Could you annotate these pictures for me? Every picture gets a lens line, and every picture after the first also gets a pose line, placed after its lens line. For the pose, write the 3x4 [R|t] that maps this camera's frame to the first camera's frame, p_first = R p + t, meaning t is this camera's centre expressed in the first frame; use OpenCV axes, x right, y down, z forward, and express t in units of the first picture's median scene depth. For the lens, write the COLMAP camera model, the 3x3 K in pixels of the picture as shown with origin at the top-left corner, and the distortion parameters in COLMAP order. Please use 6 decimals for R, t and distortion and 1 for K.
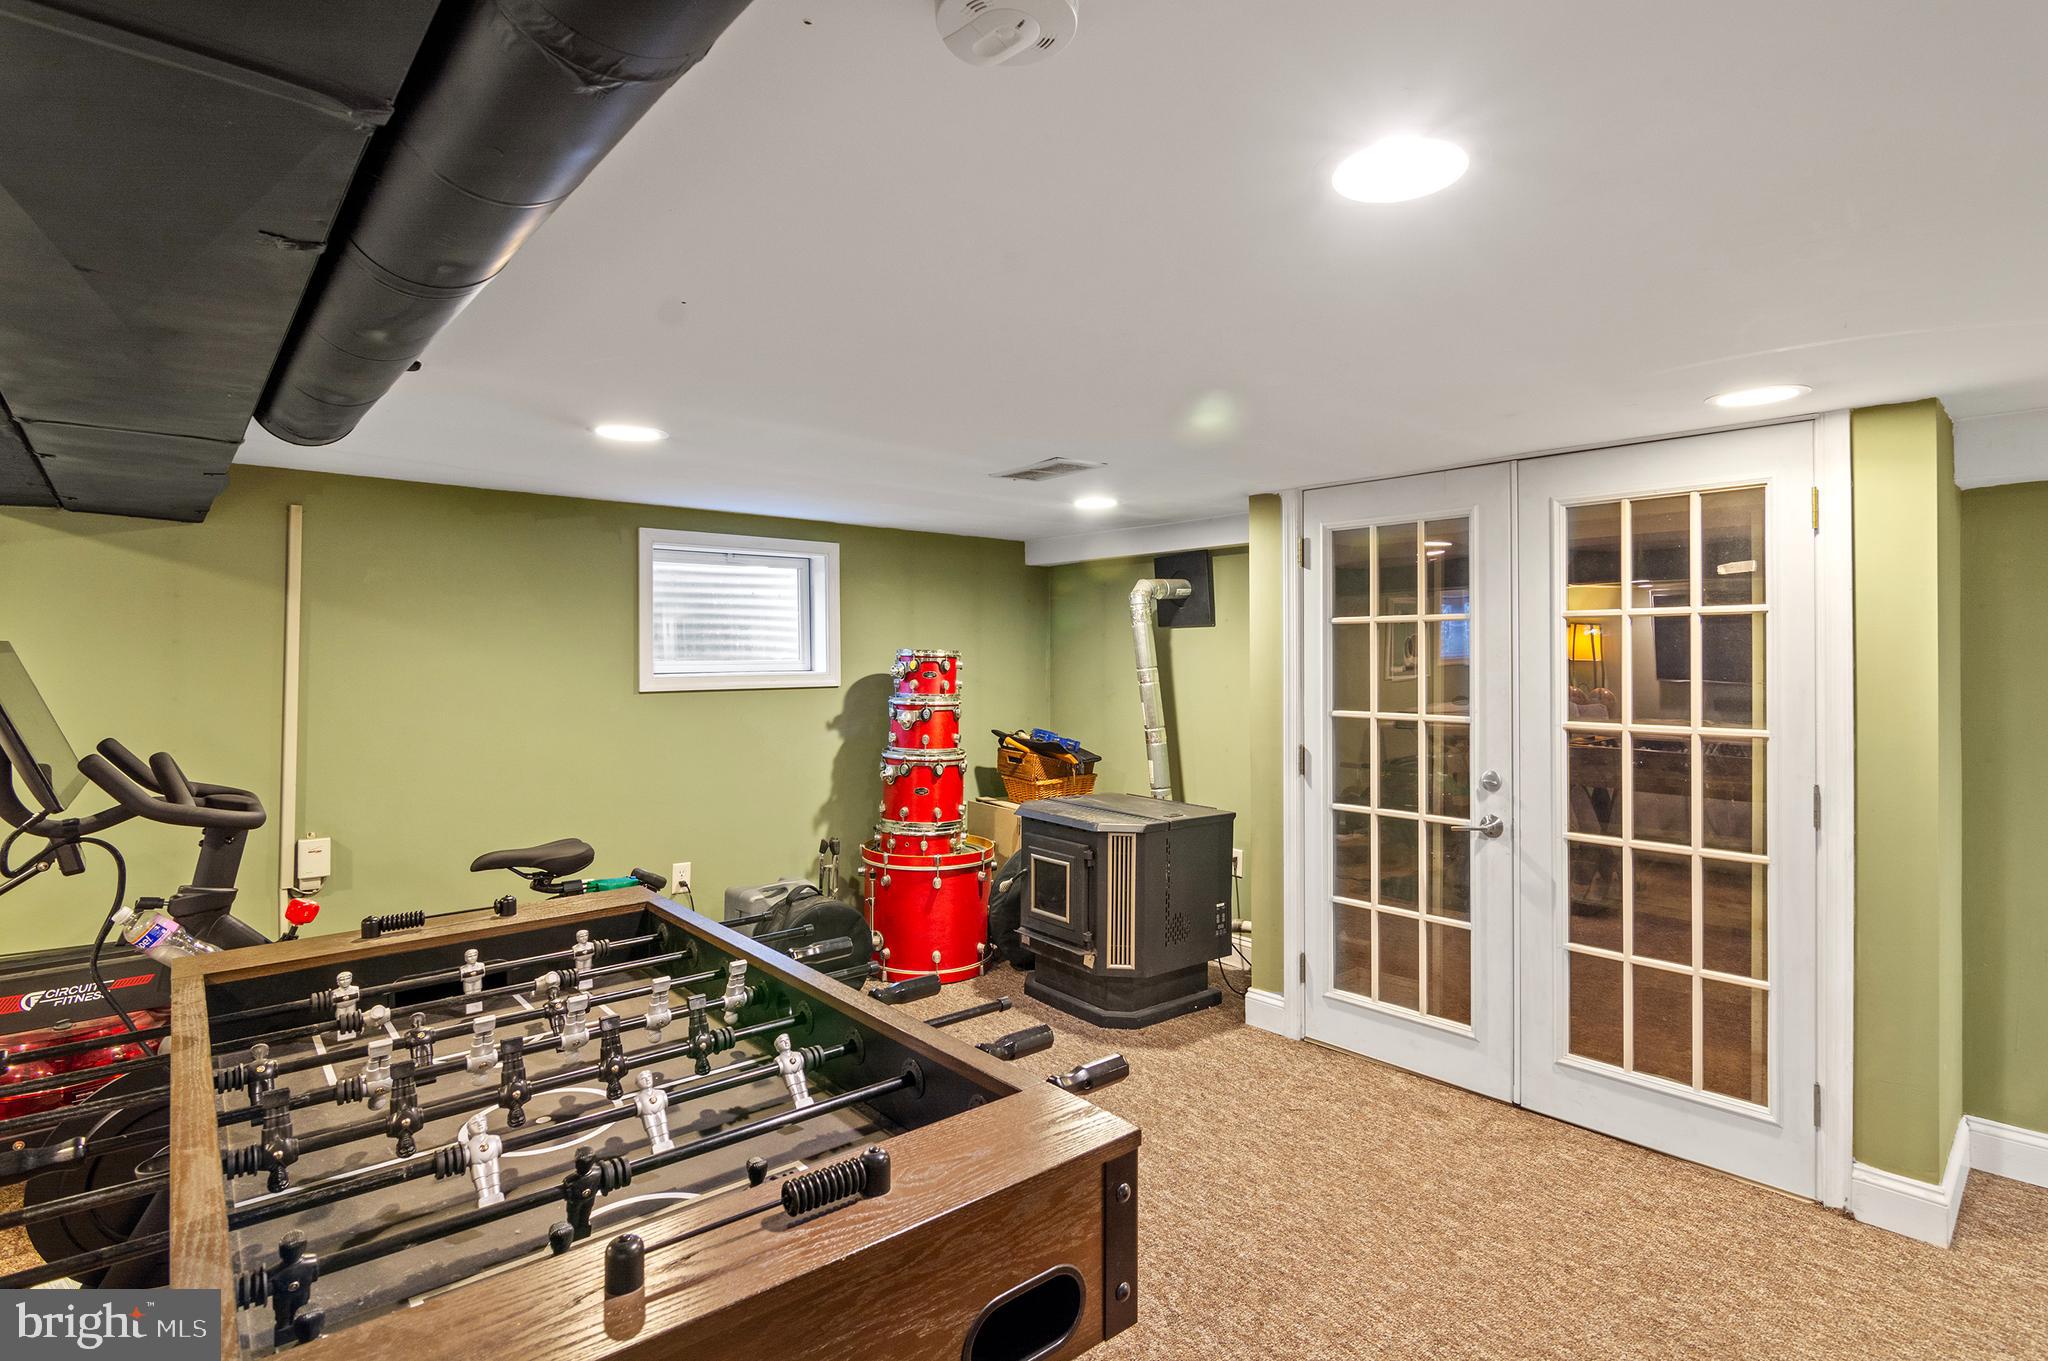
lens RADIAL K [[998.9, 0, 1016.5], [0, 998.9, 661.5], [0, 0, 1]] dist [-0.011231, -0.002884]
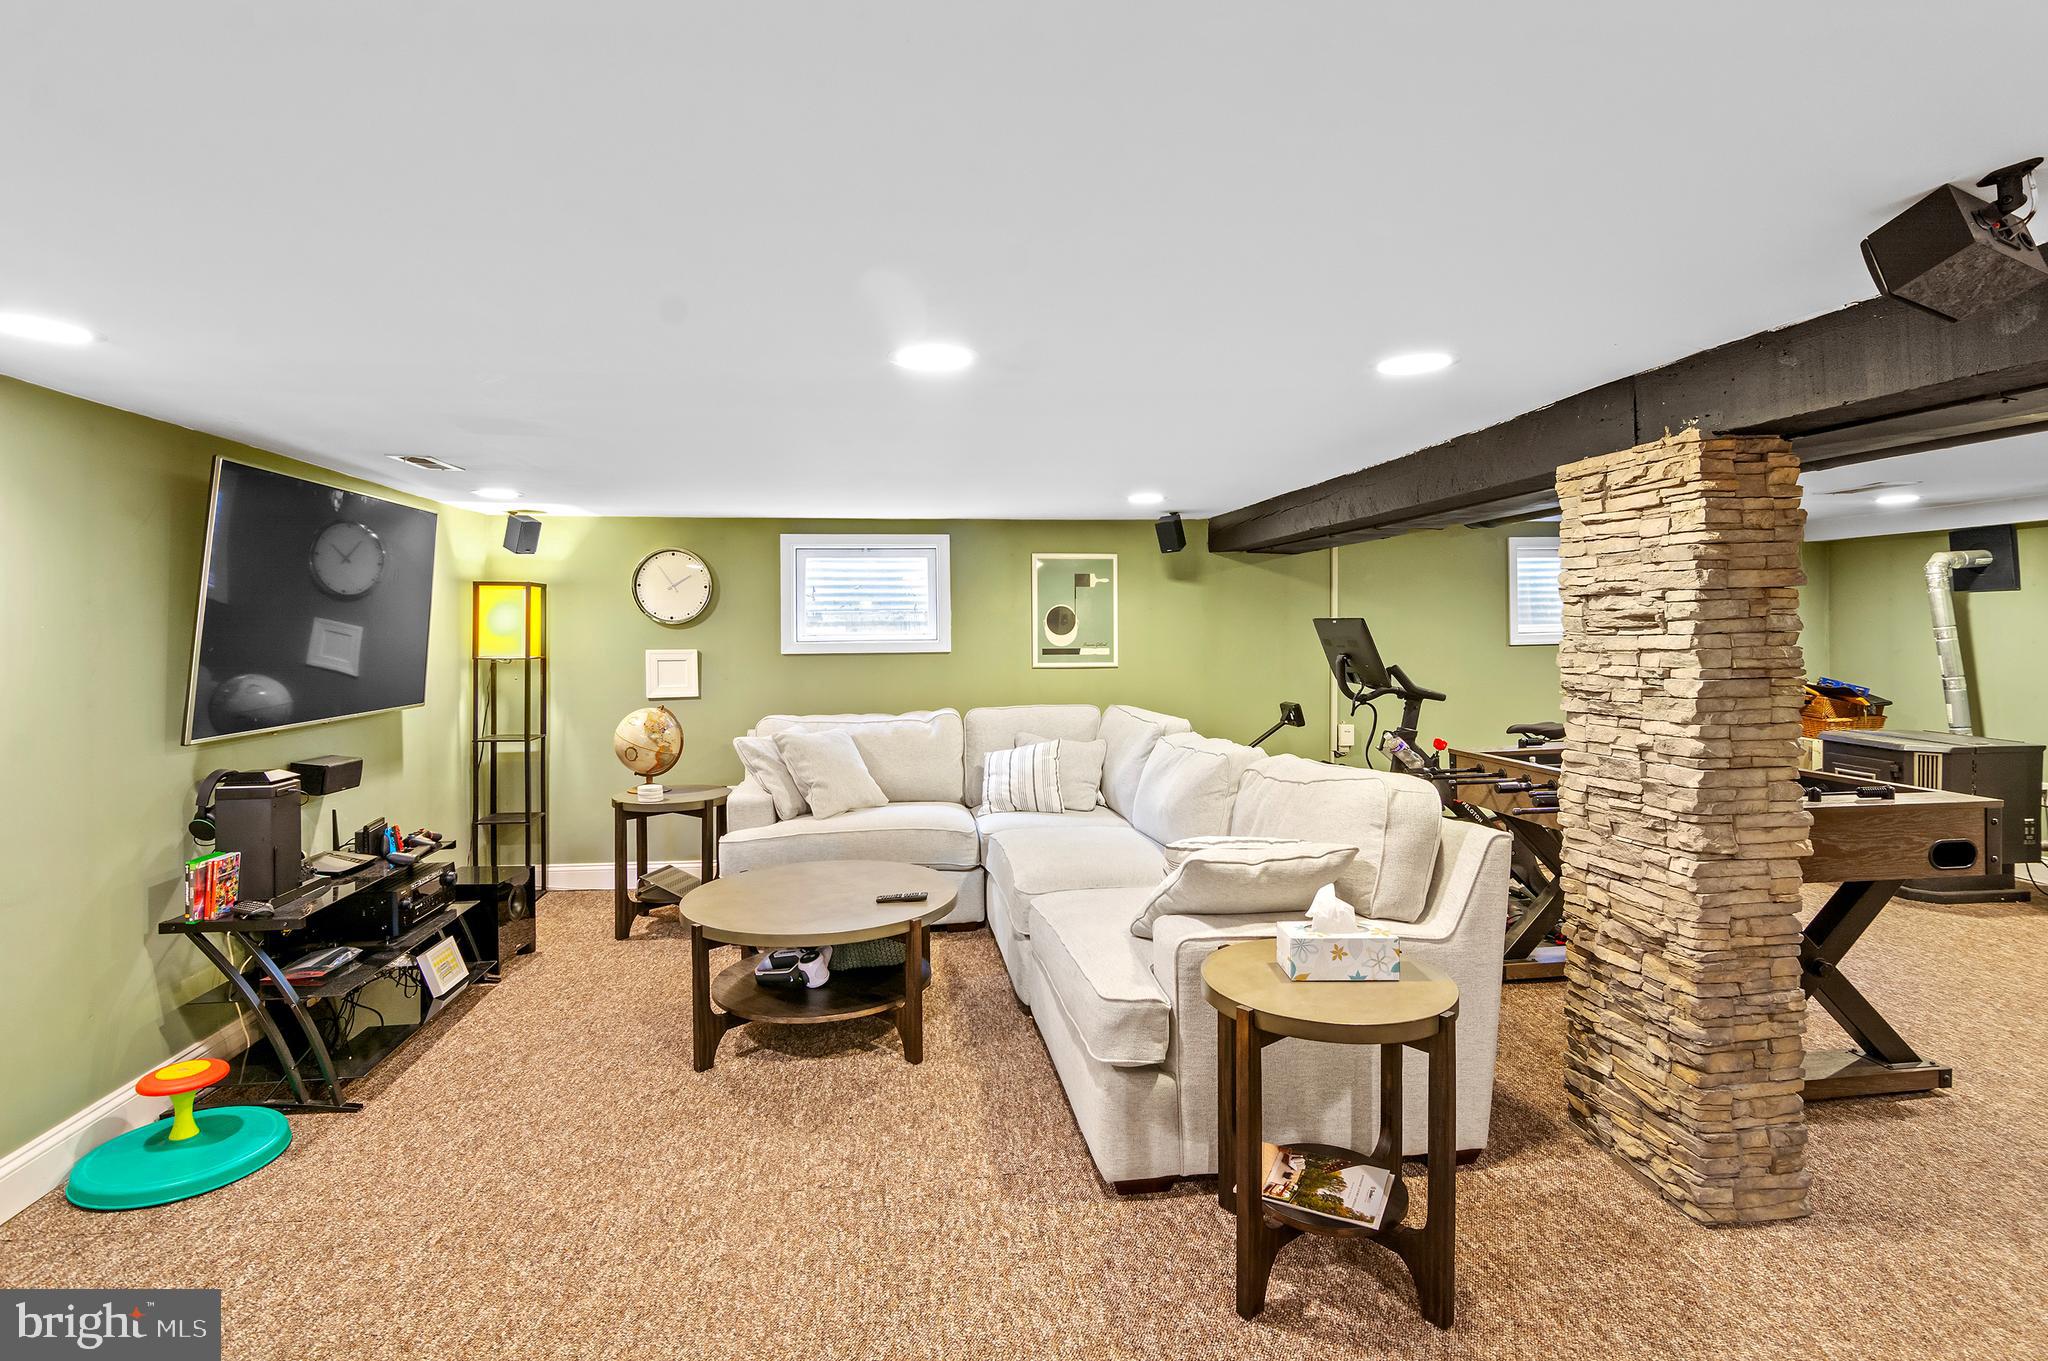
lens RADIAL K [[998.9, 0, 1025.9], [0, 998.9, 636.1], [0, 0, 1]] dist [-0.011231, -0.002884]
pose [[0.835115, -0.005507, -0.550048, -0.138814], [0.009815, 0.999940, 0.004889, 0.001601], [0.549988, -0.009482, 0.835119, -0.596752]]
